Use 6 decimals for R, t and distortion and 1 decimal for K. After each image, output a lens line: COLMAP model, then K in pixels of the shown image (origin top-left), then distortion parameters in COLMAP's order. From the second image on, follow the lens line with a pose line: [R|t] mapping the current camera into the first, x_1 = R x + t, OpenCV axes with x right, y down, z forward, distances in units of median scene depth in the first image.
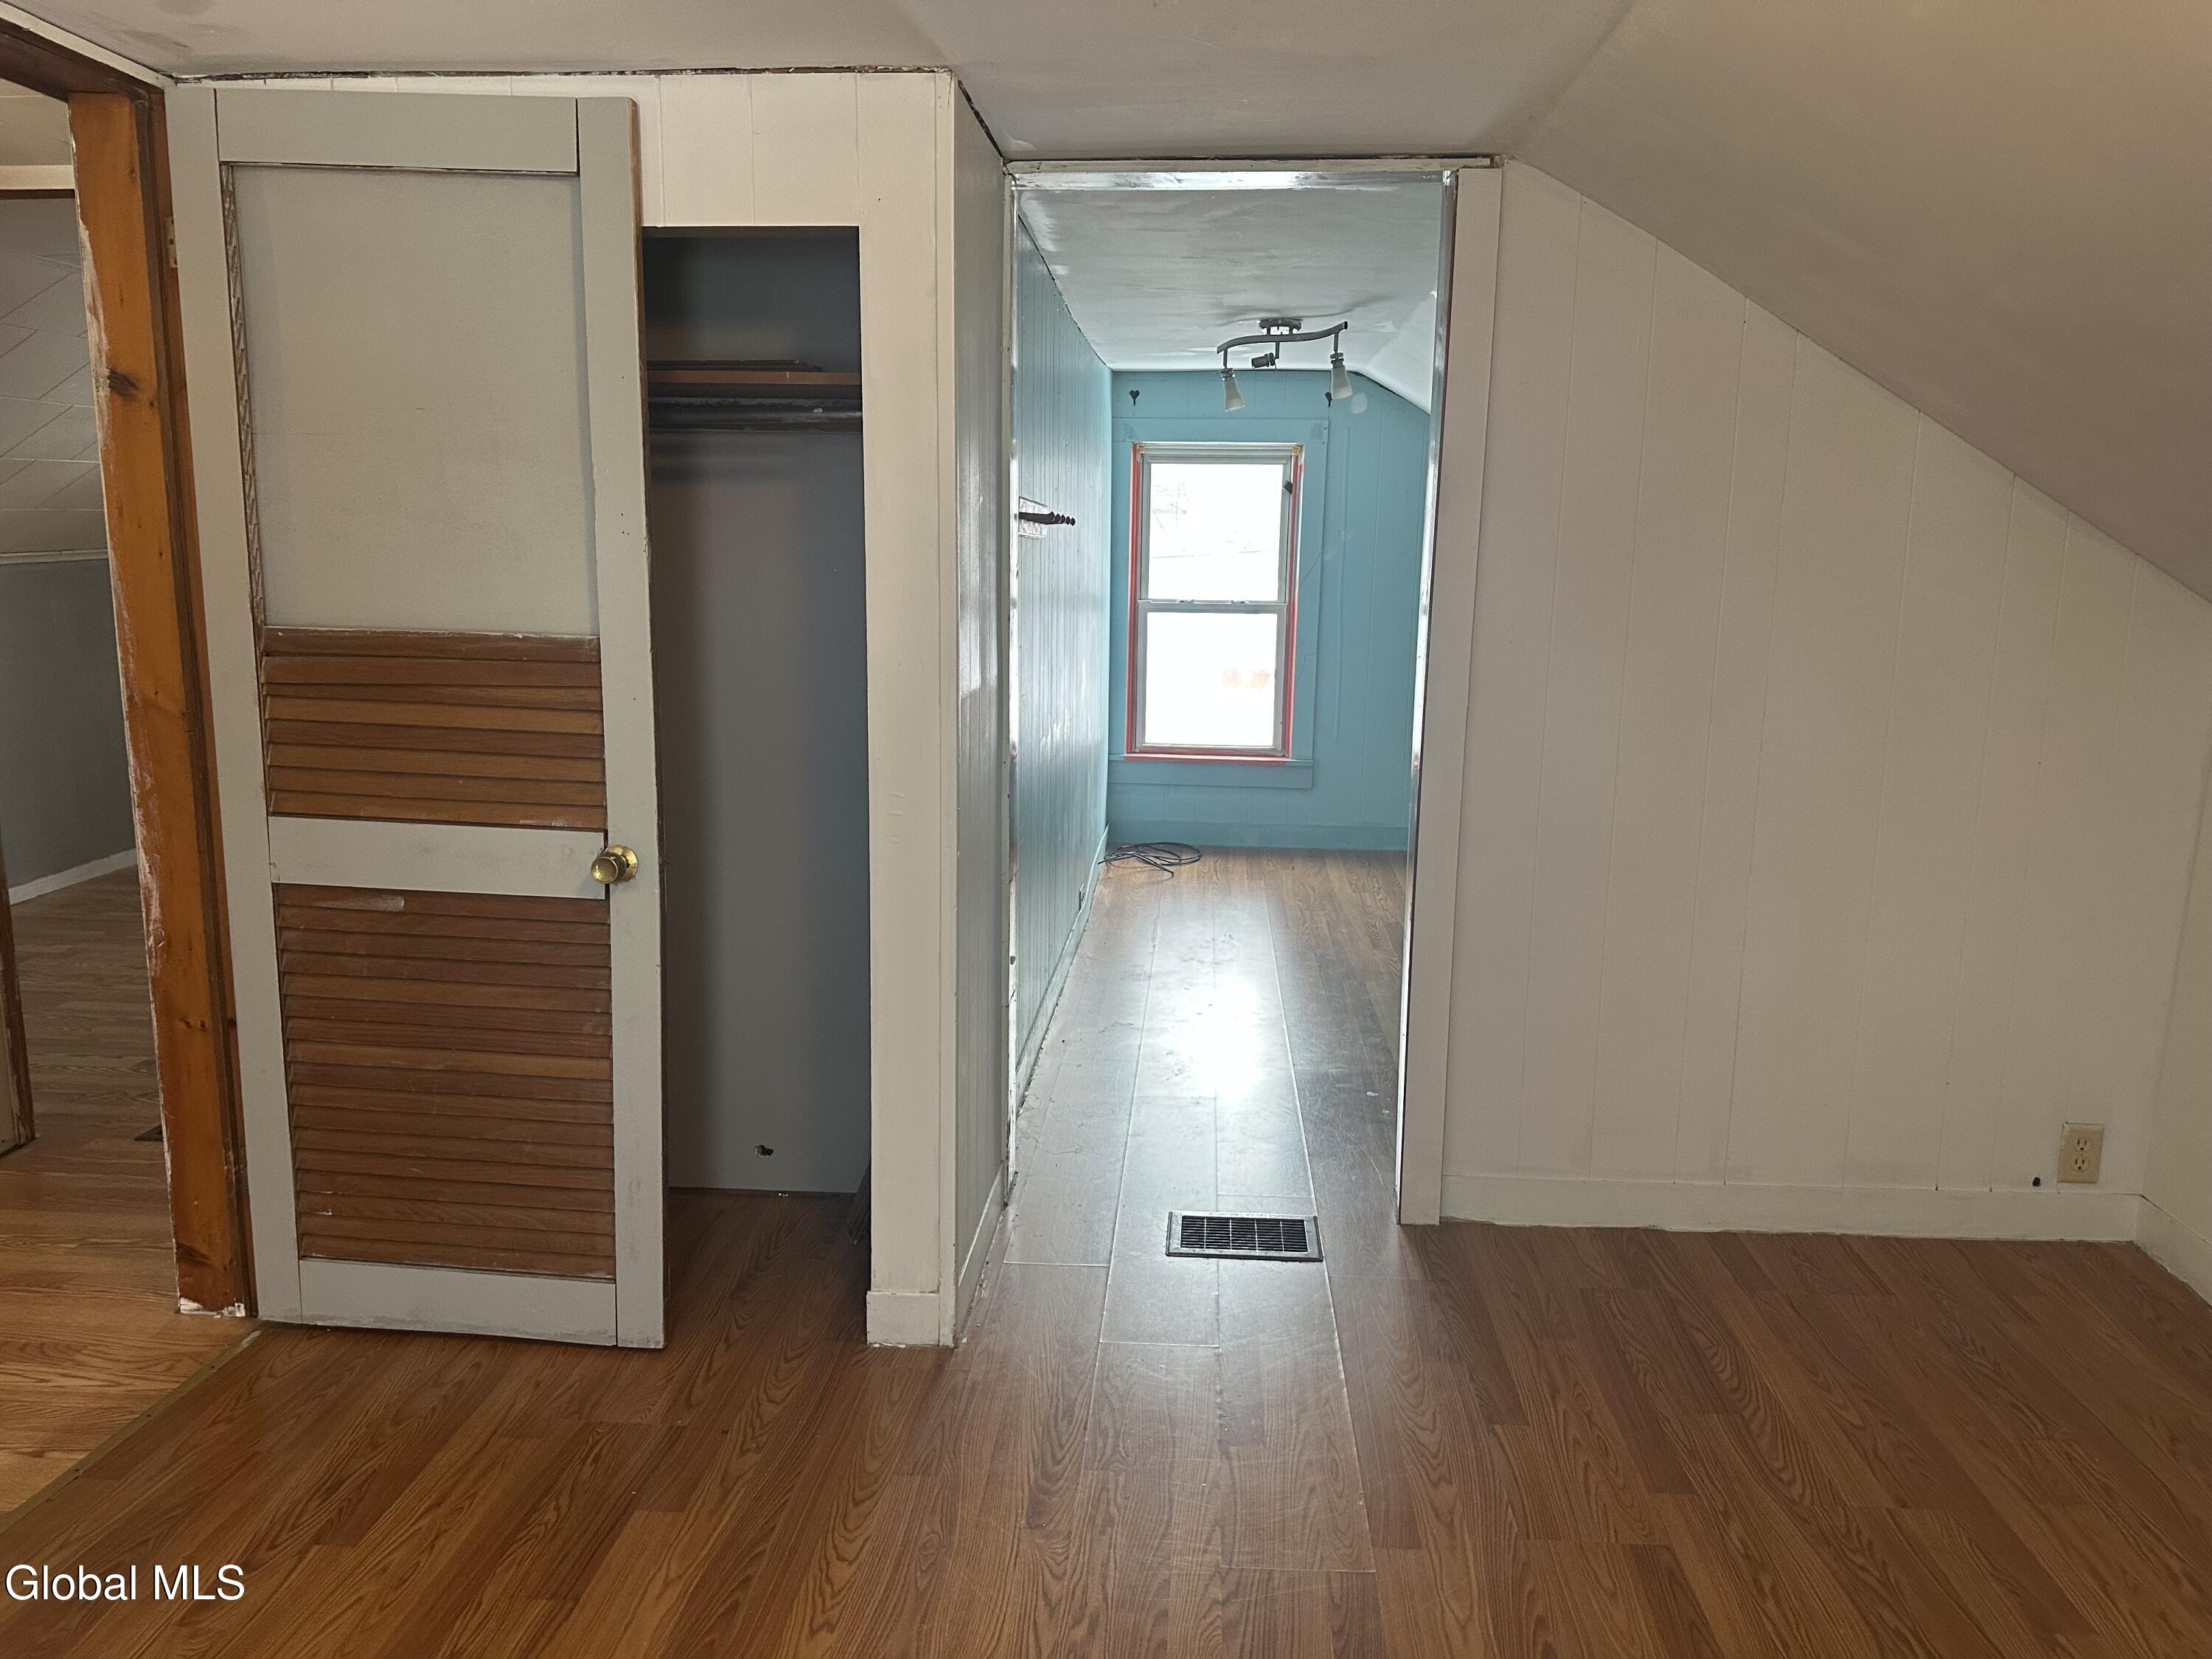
lens RADIAL K [[1535.4, 0, 1103.9], [0, 1535.4, 821.0], [0, 0, 1]] dist [0.079404, -0.068354]
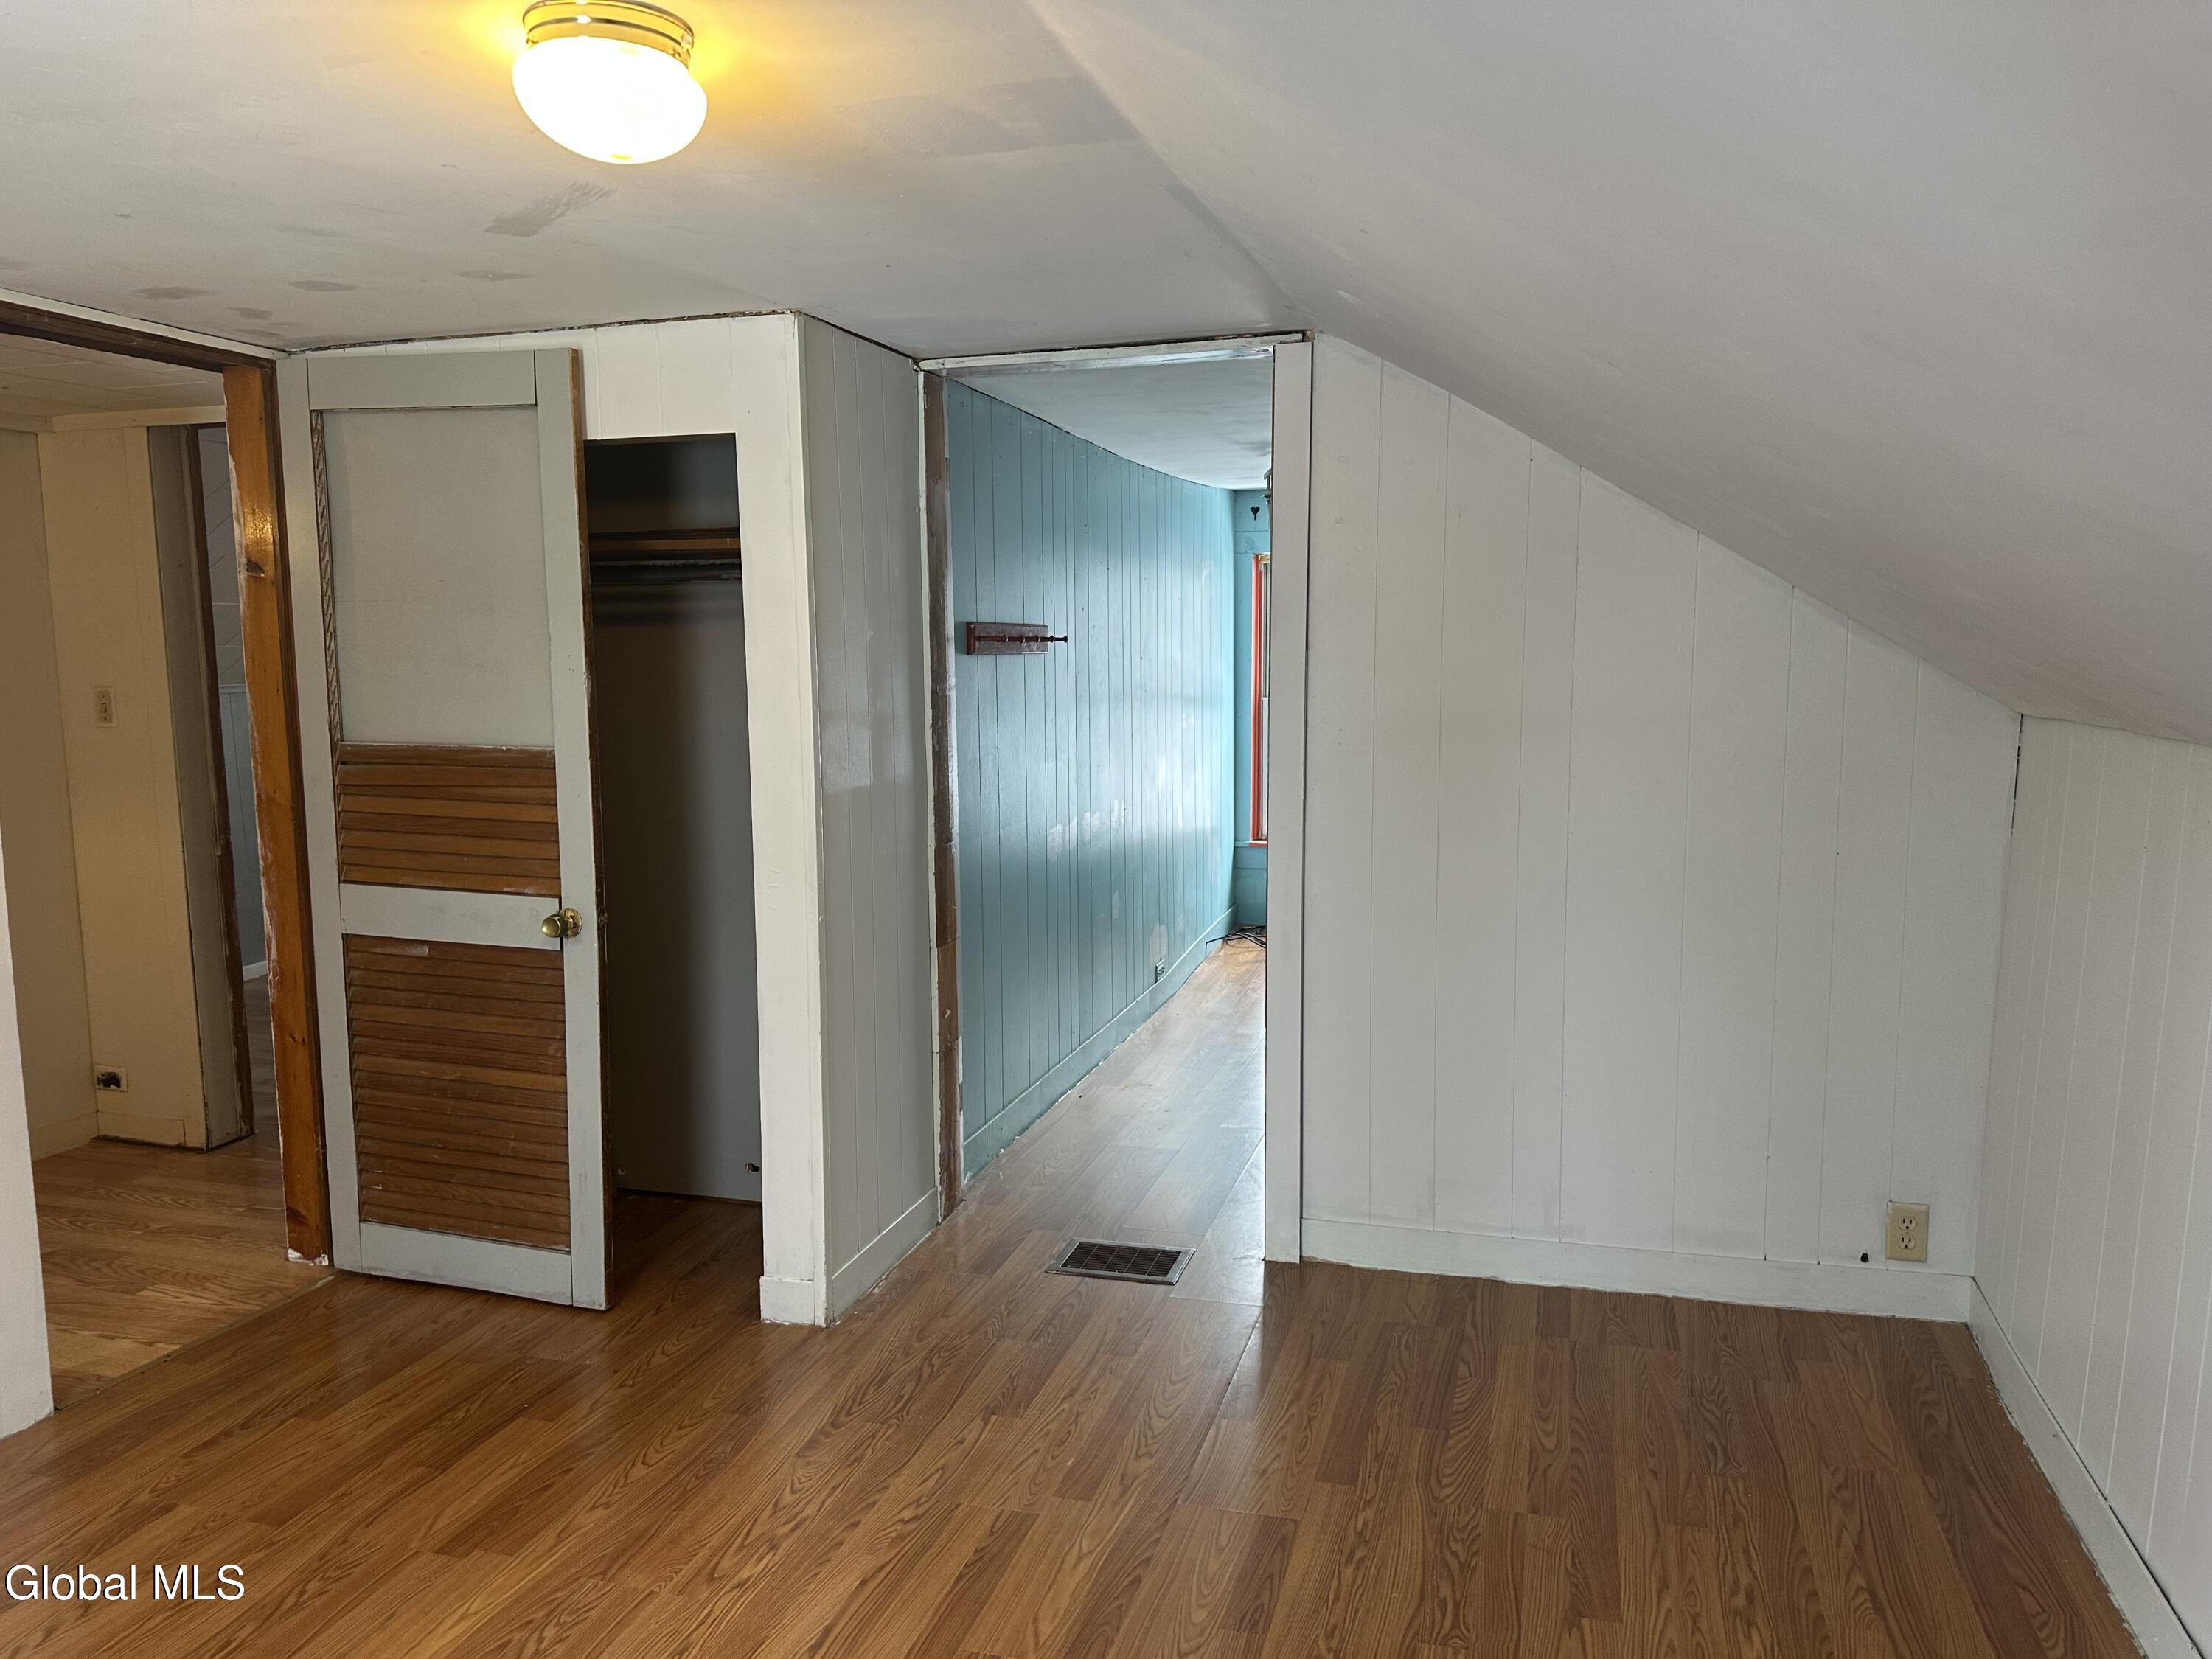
lens RADIAL K [[1542.3, 0, 1115.2], [0, 1542.3, 834.6], [0, 0, 1]] dist [0.097246, -0.097579]
pose [[0.975060, 0.004397, -0.221898, 0.395762], [-0.015152, 0.998790, -0.046789, 0.007783], [0.221424, 0.048984, 0.973947, -0.160836]]
